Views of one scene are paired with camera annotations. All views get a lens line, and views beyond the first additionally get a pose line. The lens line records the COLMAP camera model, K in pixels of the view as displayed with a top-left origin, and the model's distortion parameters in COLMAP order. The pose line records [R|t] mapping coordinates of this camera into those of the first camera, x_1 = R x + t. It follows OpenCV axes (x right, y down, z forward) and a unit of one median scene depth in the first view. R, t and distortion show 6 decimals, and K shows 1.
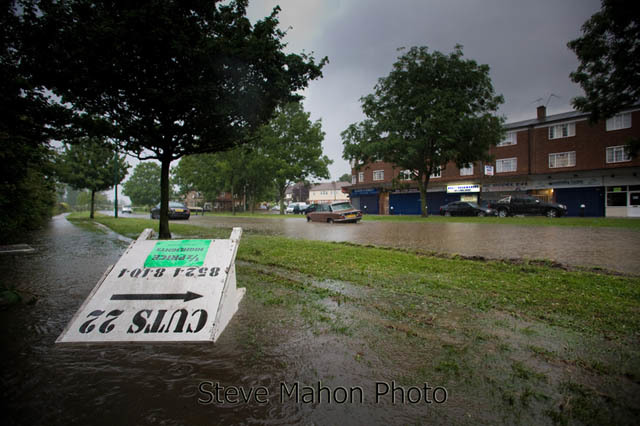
lens RADIAL K [[321.1, 0, 319.3], [0, 321.1, 209.6], [0, 0, 1]] dist [-0.056460, 0.000111]
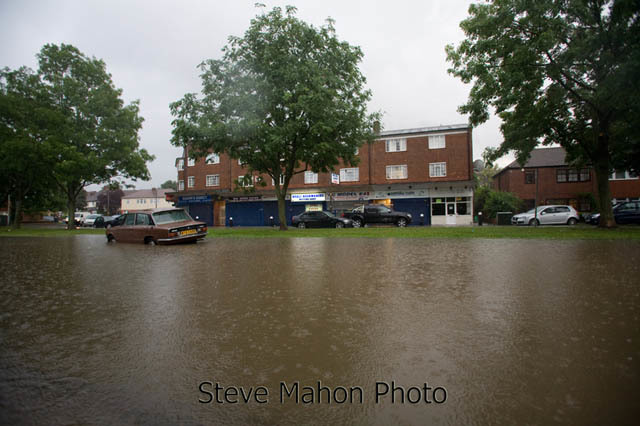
lens RADIAL K [[321.1, 0, 319.3], [0, 321.1, 209.6], [0, 0, 1]] dist [-0.056460, 0.000111]
pose [[0.864022, 0.007540, 0.503397, 0.005440], [0.009484, 0.999467, -0.031248, -0.000628], [-0.503364, 0.031774, 0.863490, 0.183734]]
